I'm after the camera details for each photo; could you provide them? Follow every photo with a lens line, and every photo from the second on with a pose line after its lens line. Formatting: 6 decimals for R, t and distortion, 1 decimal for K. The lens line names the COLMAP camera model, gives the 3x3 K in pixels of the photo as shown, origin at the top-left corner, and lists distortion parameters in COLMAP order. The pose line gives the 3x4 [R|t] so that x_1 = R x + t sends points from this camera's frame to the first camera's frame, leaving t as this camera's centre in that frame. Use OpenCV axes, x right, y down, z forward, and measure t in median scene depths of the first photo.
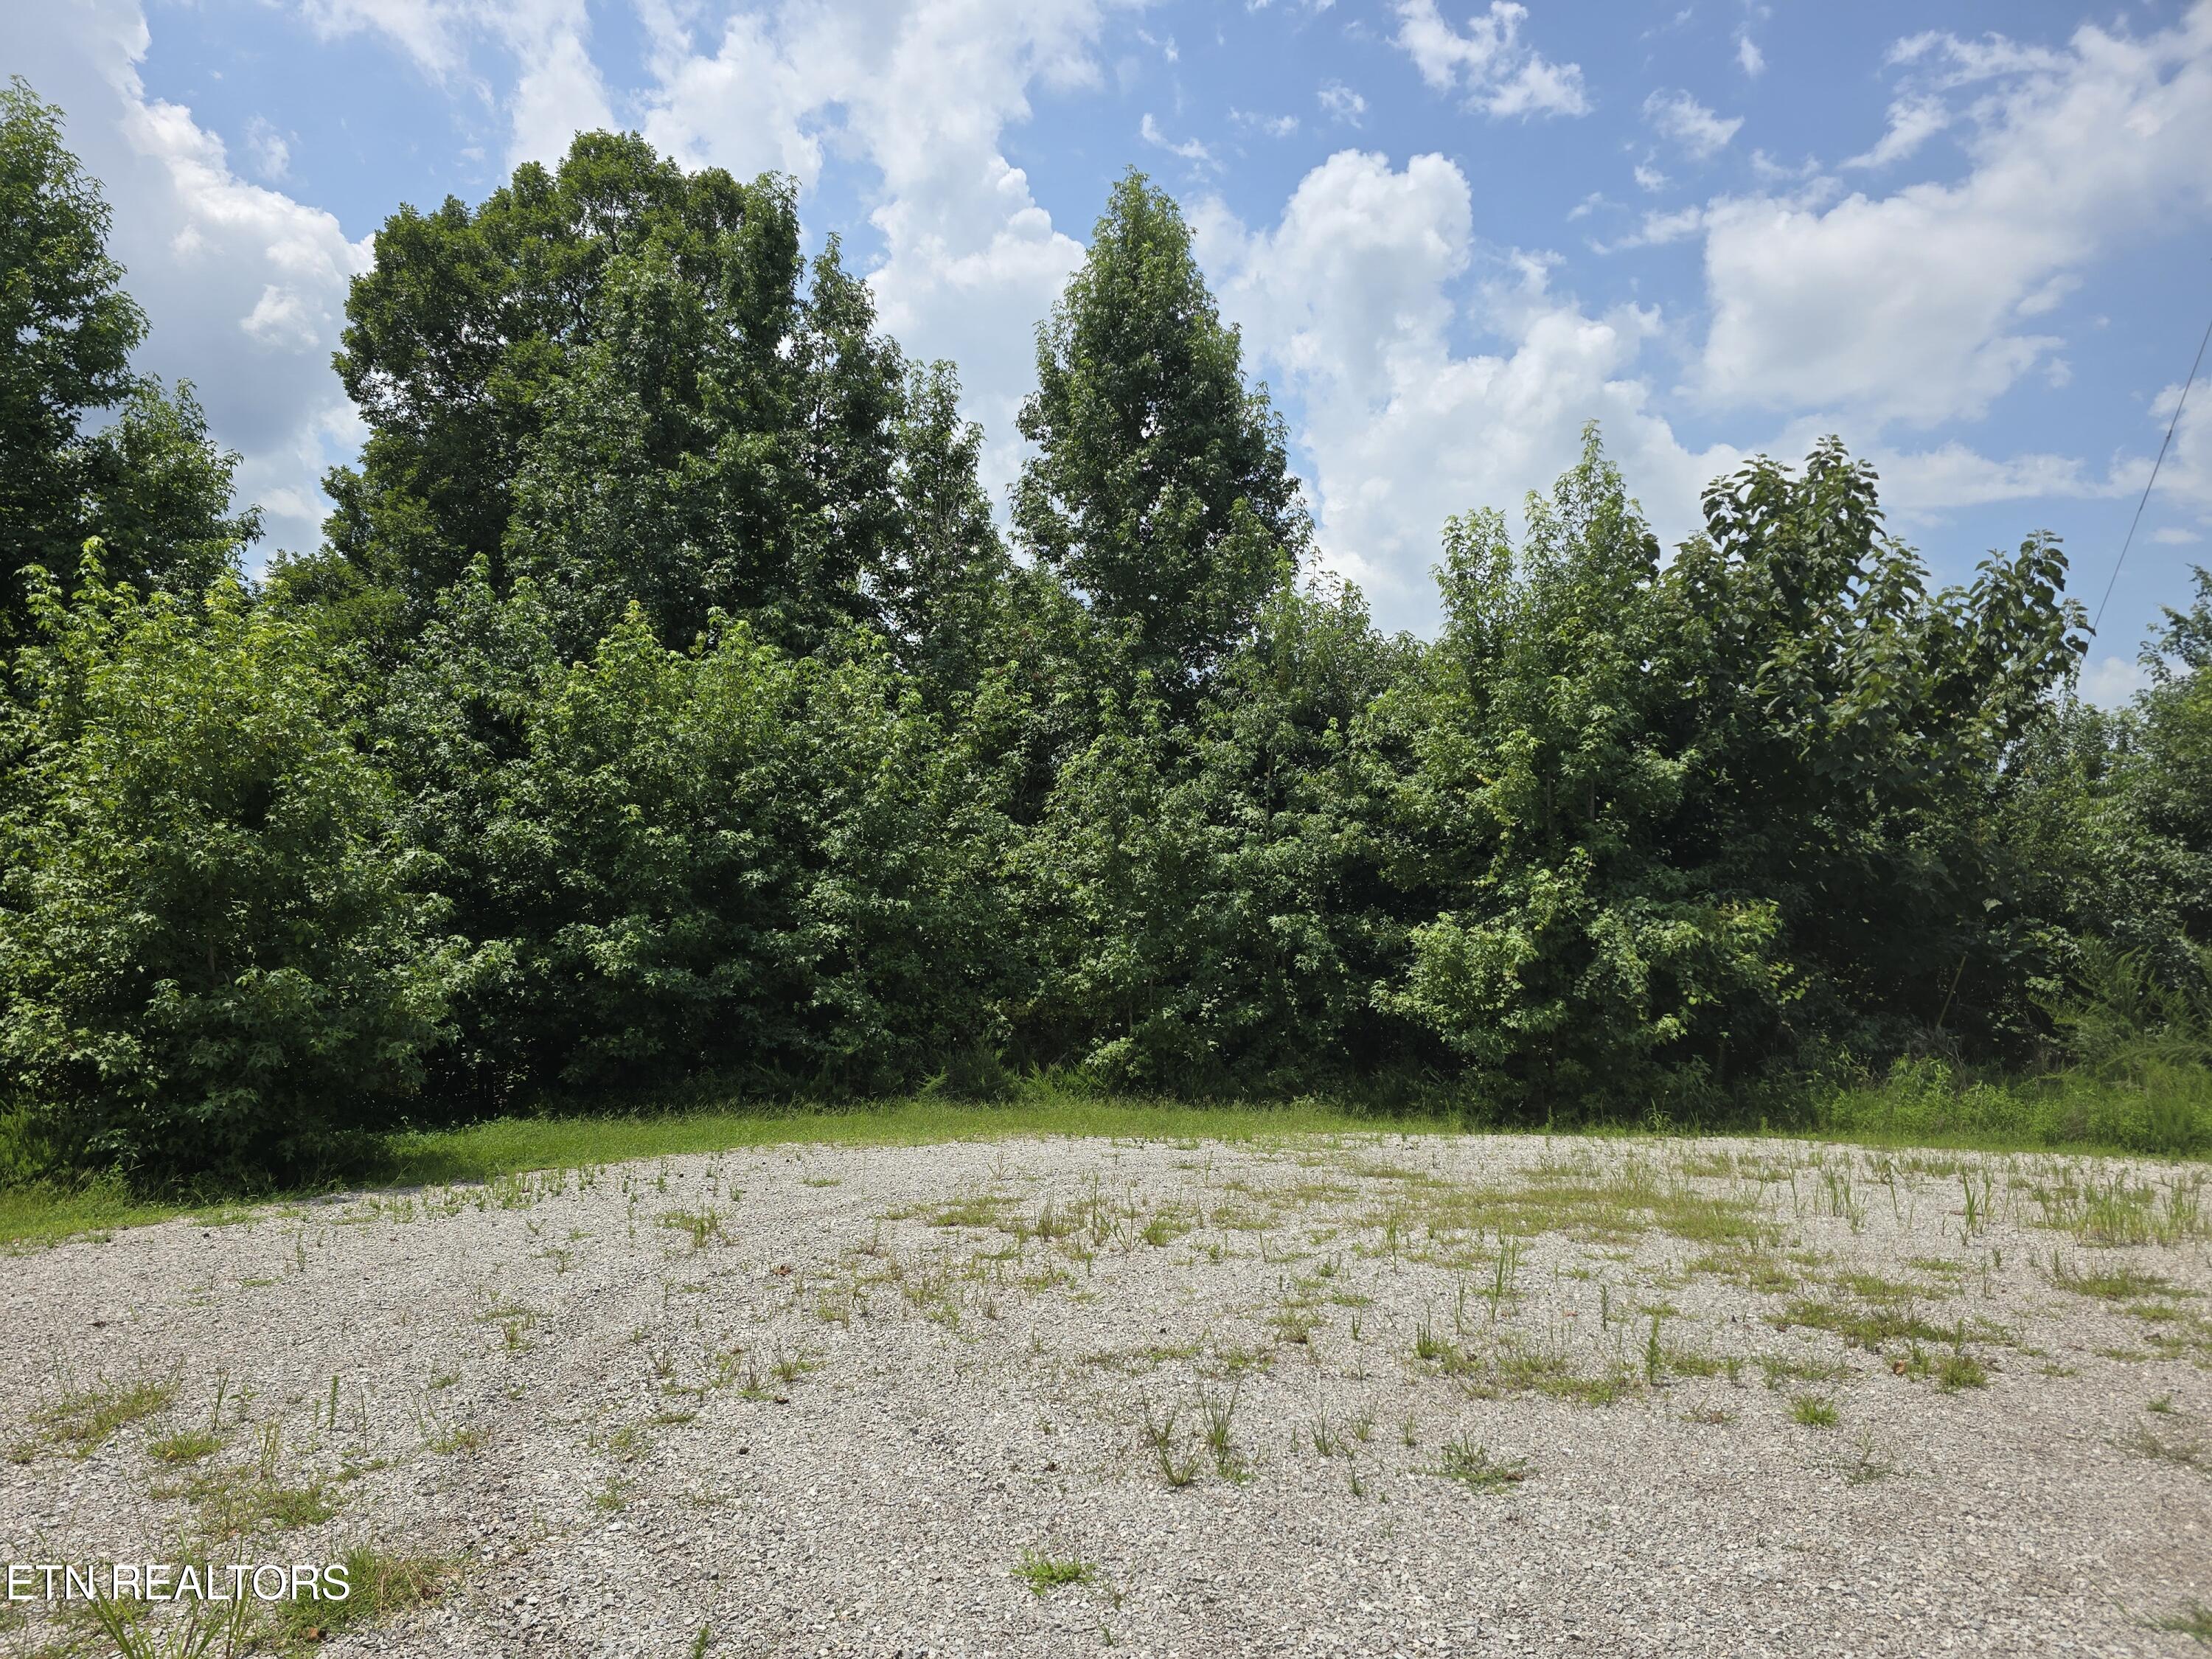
lens RADIAL K [[1475.8, 0, 1112.7], [0, 1475.8, 830.3], [0, 0, 1]] dist [0.048850, -0.042221]
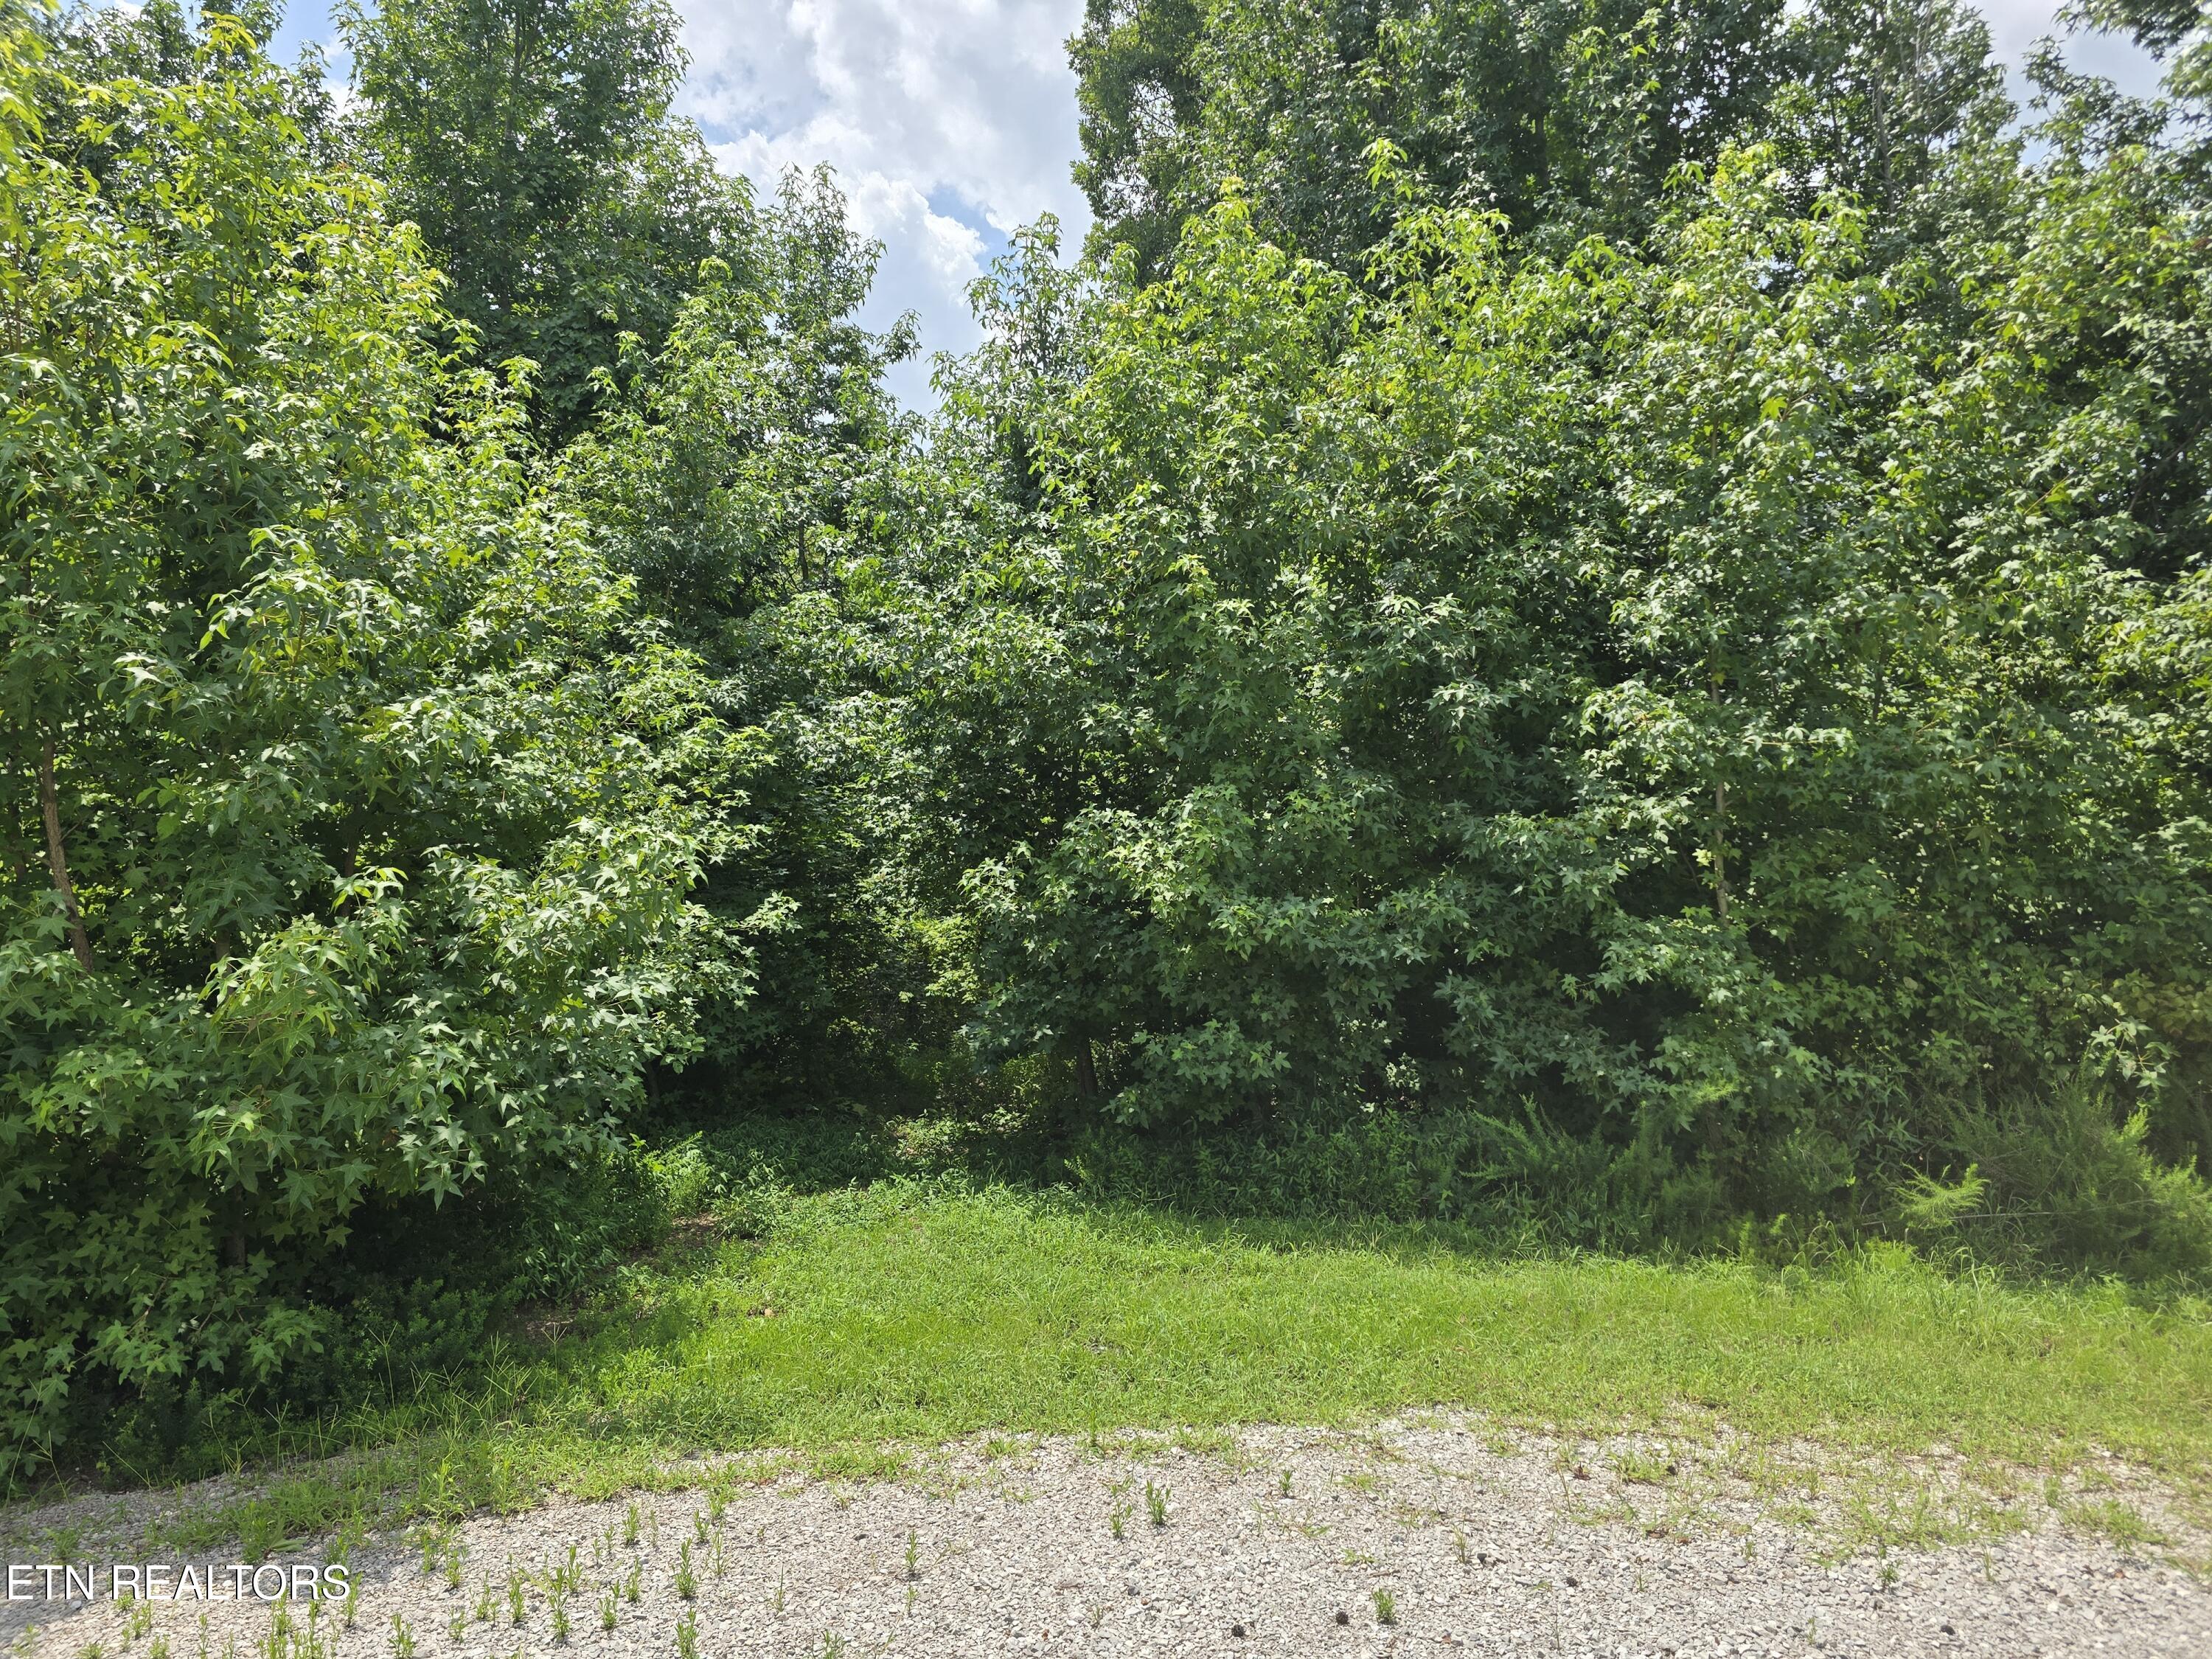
lens RADIAL K [[1475.8, 0, 1117.5], [0, 1475.8, 821.0], [0, 0, 1]] dist [0.048850, -0.042221]
pose [[0.815658, -0.035926, -0.577418, -0.067603], [0.055179, 0.998351, 0.015830, 0.055498], [0.575897, -0.044773, 0.816295, 0.559805]]
